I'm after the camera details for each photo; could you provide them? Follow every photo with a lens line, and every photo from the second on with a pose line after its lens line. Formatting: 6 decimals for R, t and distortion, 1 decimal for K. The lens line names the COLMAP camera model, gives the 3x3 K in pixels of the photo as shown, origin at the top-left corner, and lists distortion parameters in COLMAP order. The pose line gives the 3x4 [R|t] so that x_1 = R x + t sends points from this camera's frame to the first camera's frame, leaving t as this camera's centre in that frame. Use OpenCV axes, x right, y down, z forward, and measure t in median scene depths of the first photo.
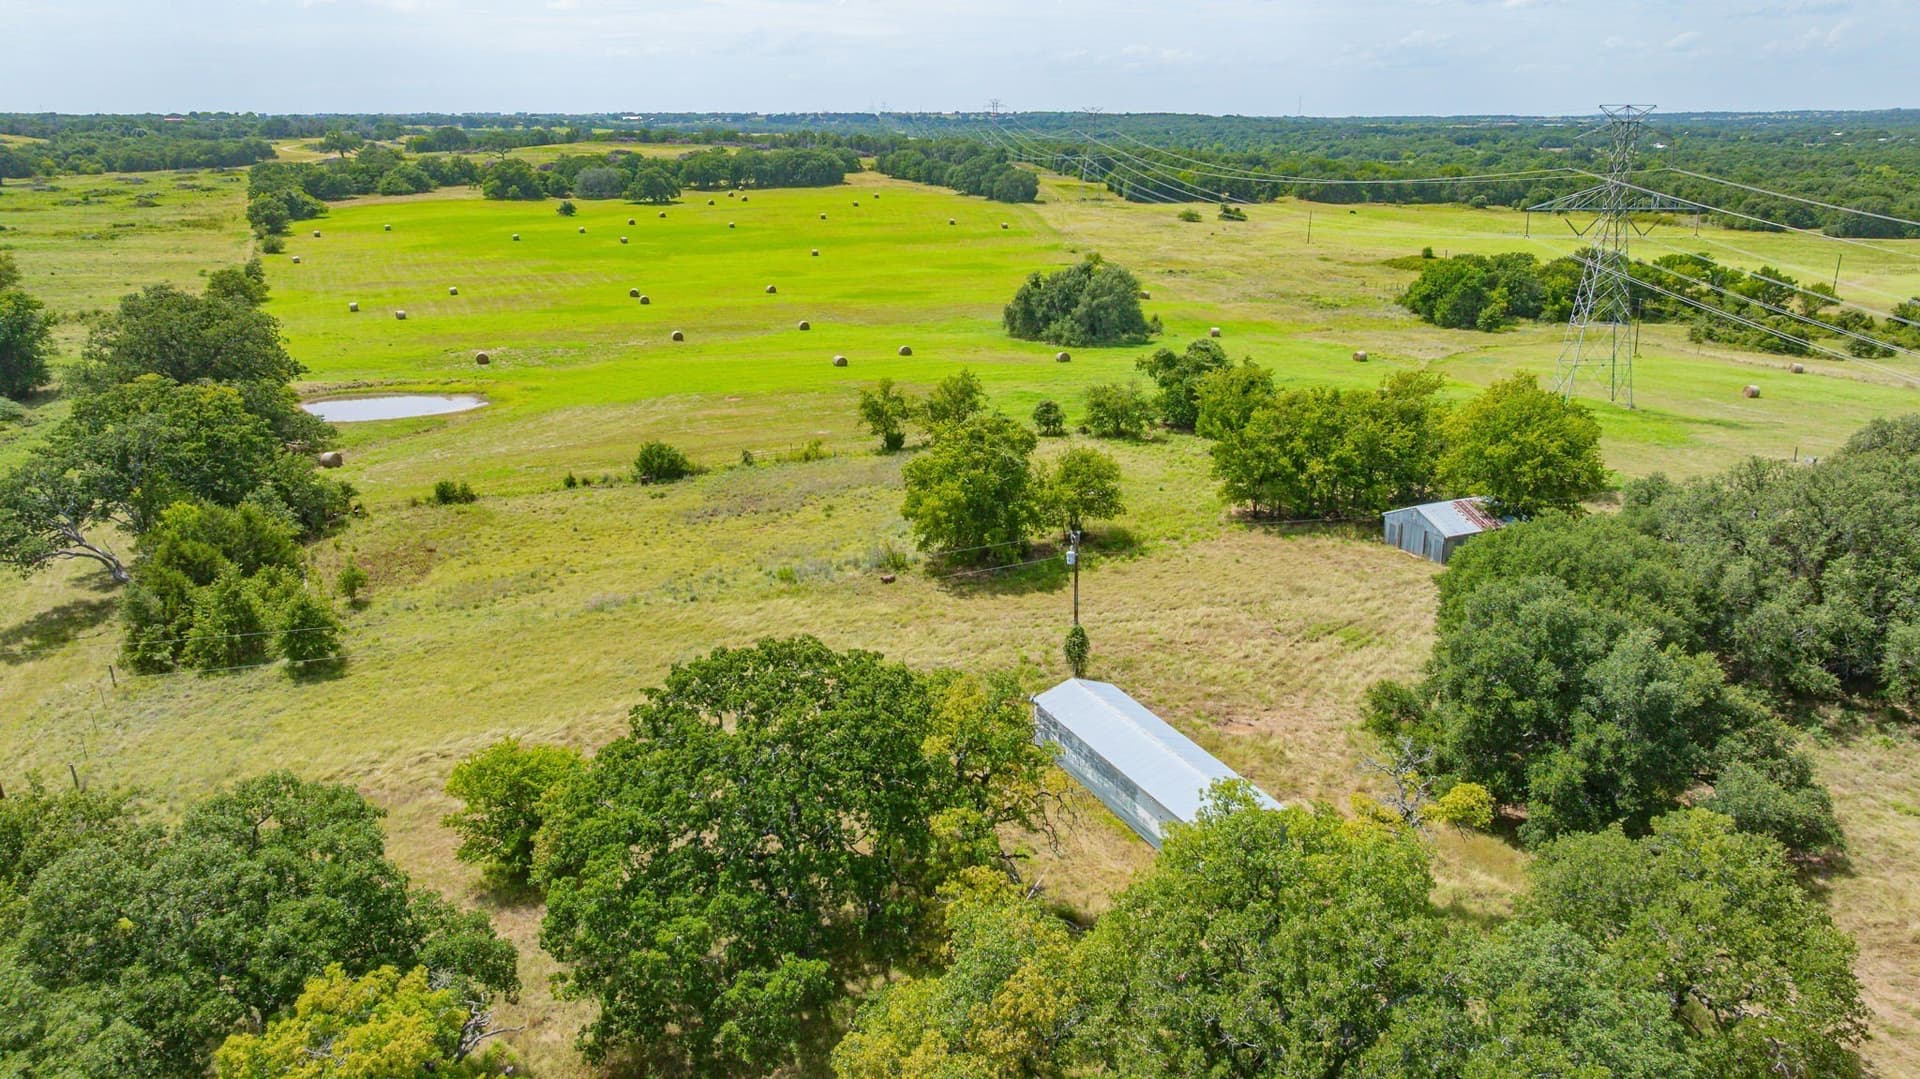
lens RADIAL K [[1353.0, 0, 960.4], [0, 1353.0, 545.5], [0, 0, 1]] dist [-0.032844, 0.036797]
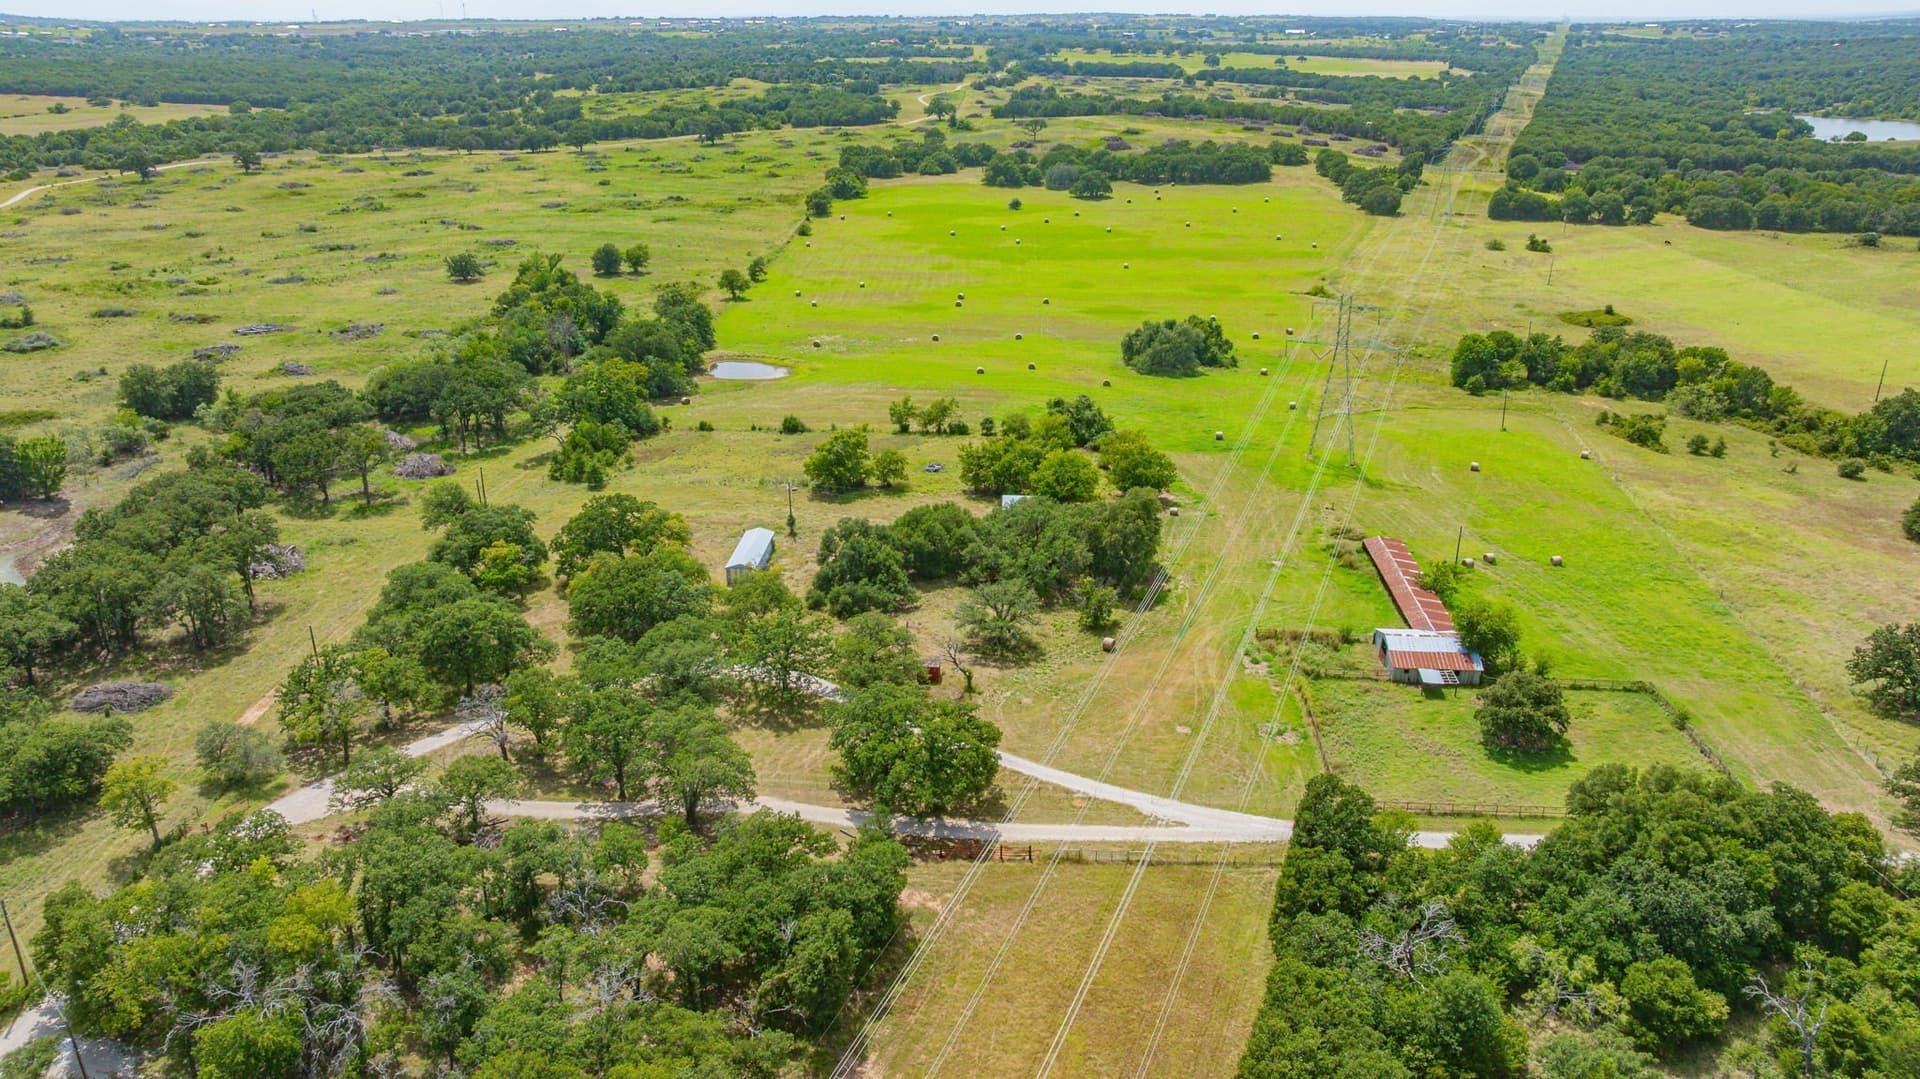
lens RADIAL K [[1353.0, 0, 973.8], [0, 1353.0, 546.7], [0, 0, 1]] dist [-0.032844, 0.036797]
pose [[0.886488, 0.176620, -0.427720, 0.515125], [-0.143877, 0.983685, 0.107998, -0.073390], [0.439816, -0.034200, 0.897436, -0.435835]]
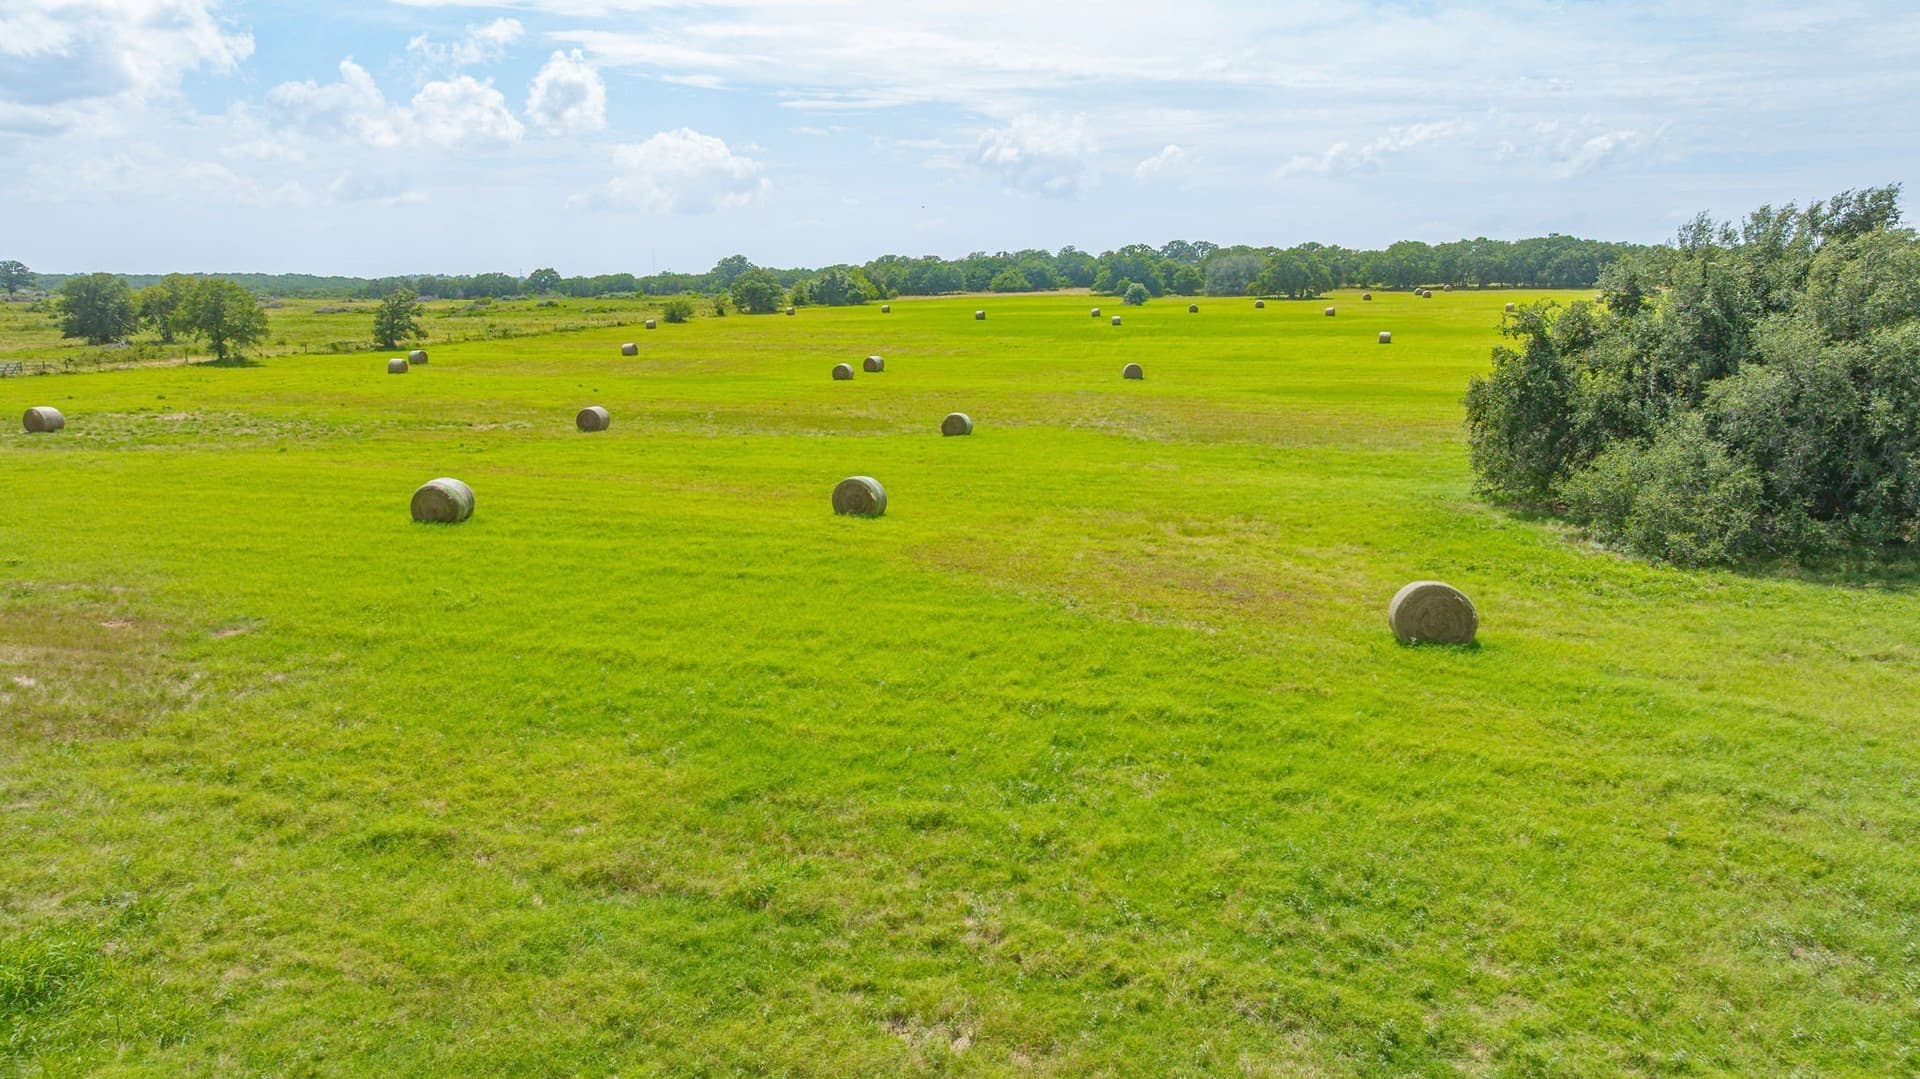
lens RADIAL K [[1353.0, 0, 956.7], [0, 1353.0, 528.3], [0, 0, 1]] dist [-0.032844, 0.036797]
pose [[0.801345, 0.102997, -0.589269, 0.094014], [-0.181915, 0.980371, -0.076029, -0.095888], [0.569871, 0.168122, 0.804352, 0.635225]]
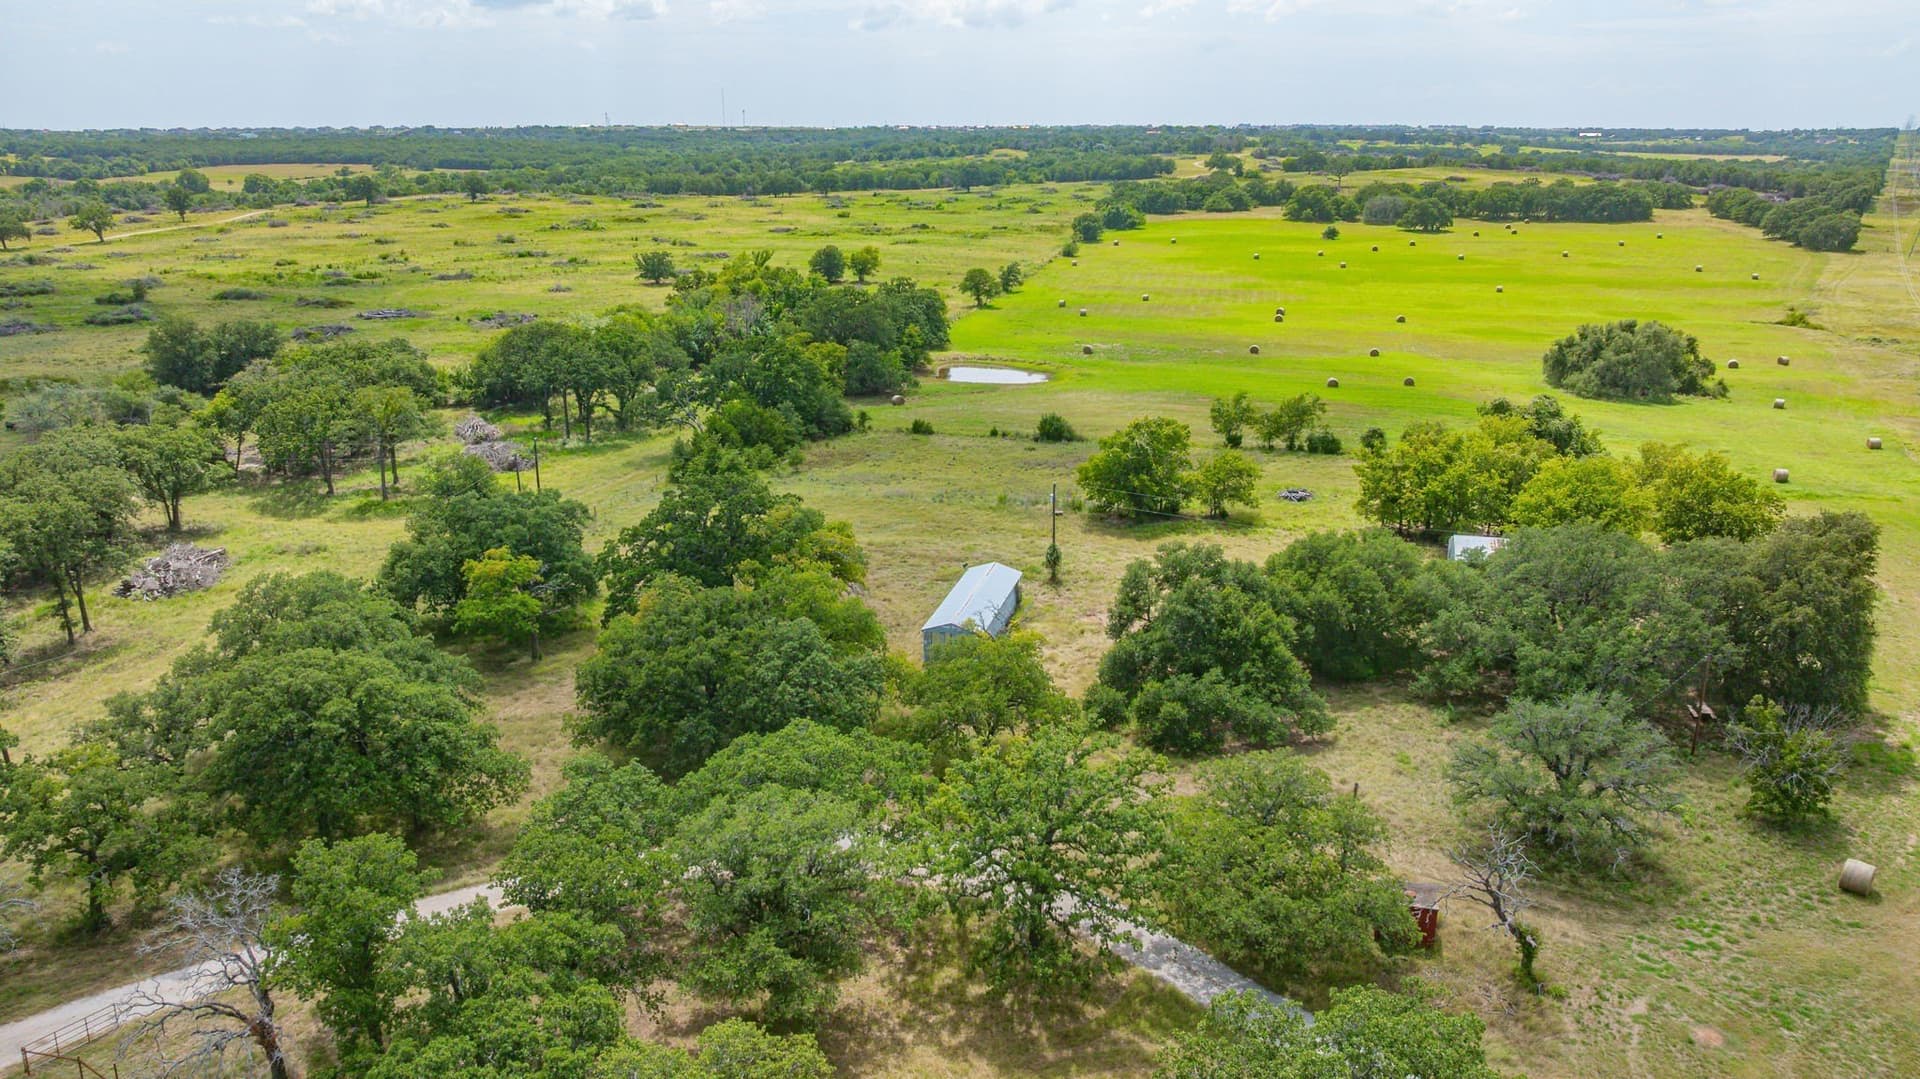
lens RADIAL K [[1353.0, 0, 969.6], [0, 1353.0, 538.1], [0, 0, 1]] dist [-0.032844, 0.036797]
pose [[0.786342, 0.182932, -0.590087, 0.282750], [-0.190095, 0.980459, 0.050633, -0.001949], [0.587819, 0.072358, 0.805750, -0.093211]]
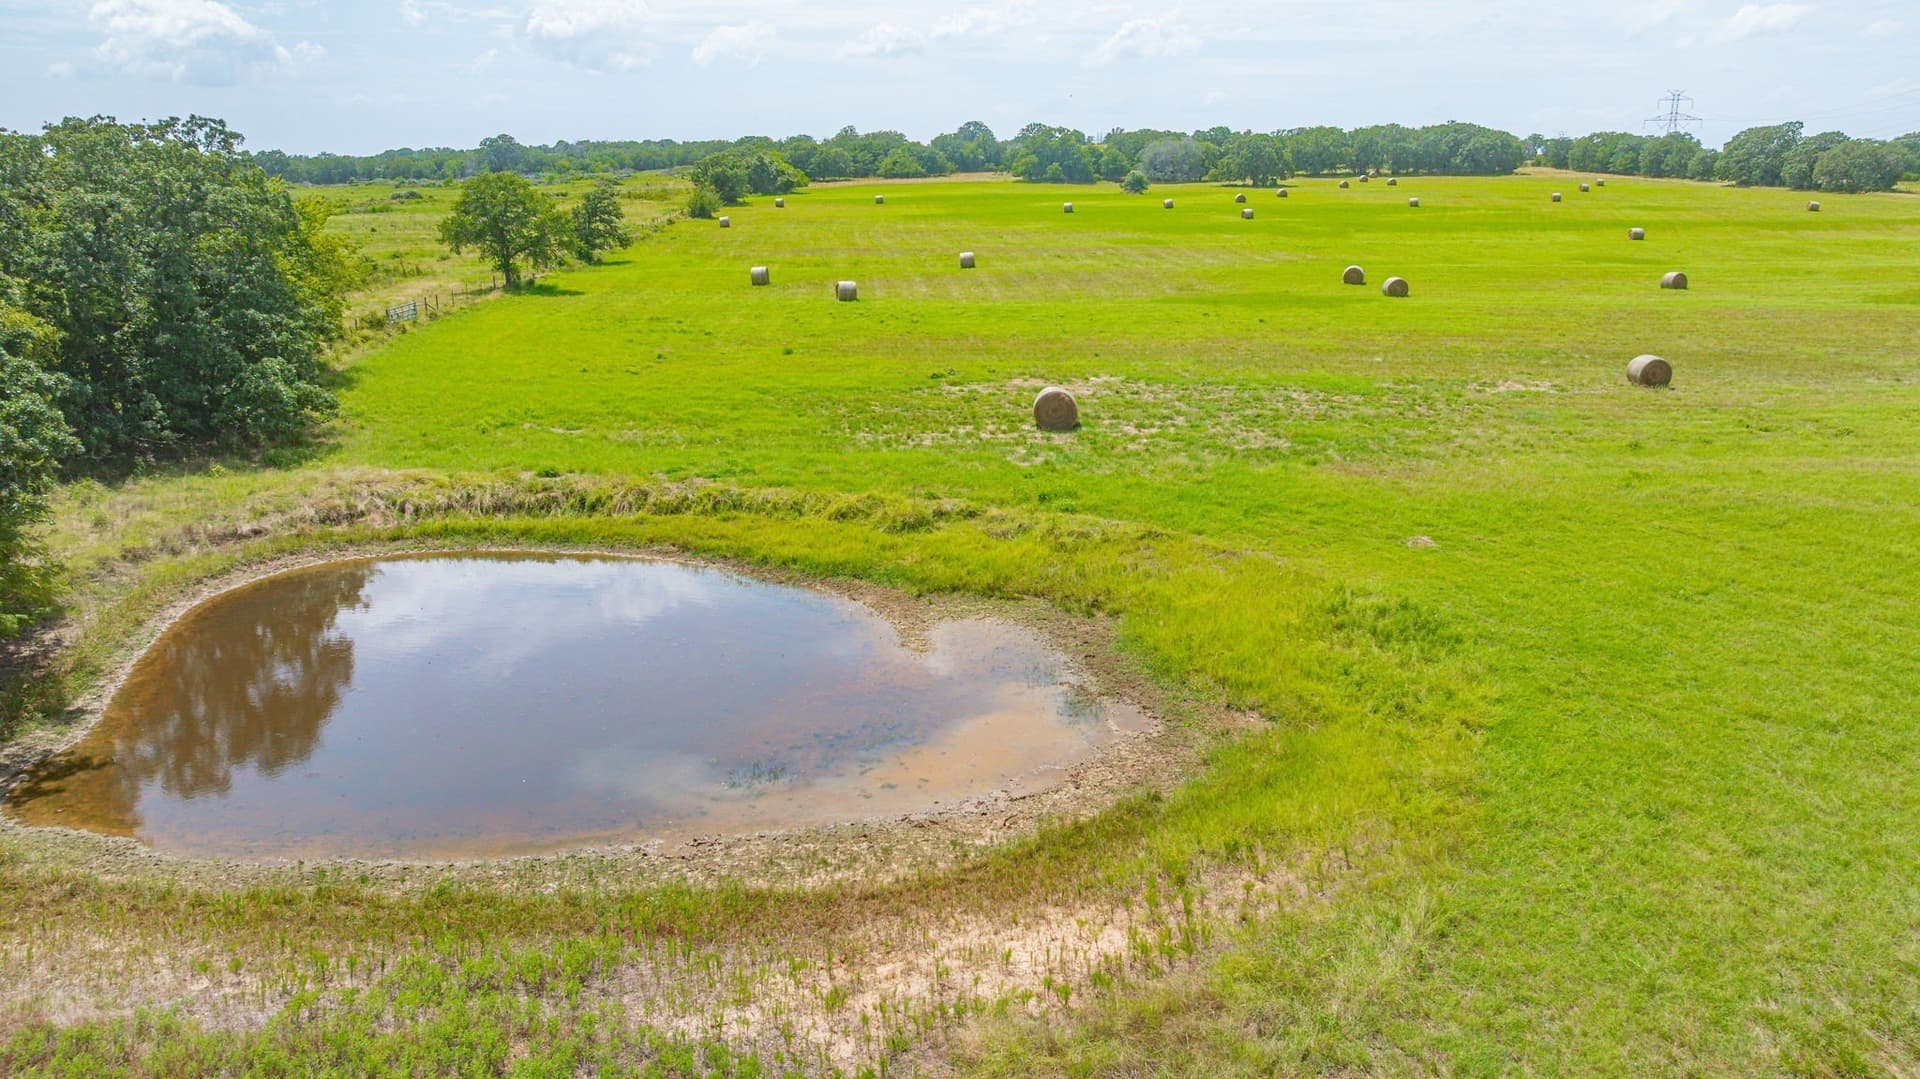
lens RADIAL K [[1353.0, 0, 965.1], [0, 1353.0, 541.0], [0, 0, 1]] dist [-0.032844, 0.036797]
pose [[0.939278, 0.090732, -0.330944, -0.213954], [-0.104788, 0.994184, -0.024841, -0.079201], [0.326765, 0.058012, 0.943323, 0.565437]]
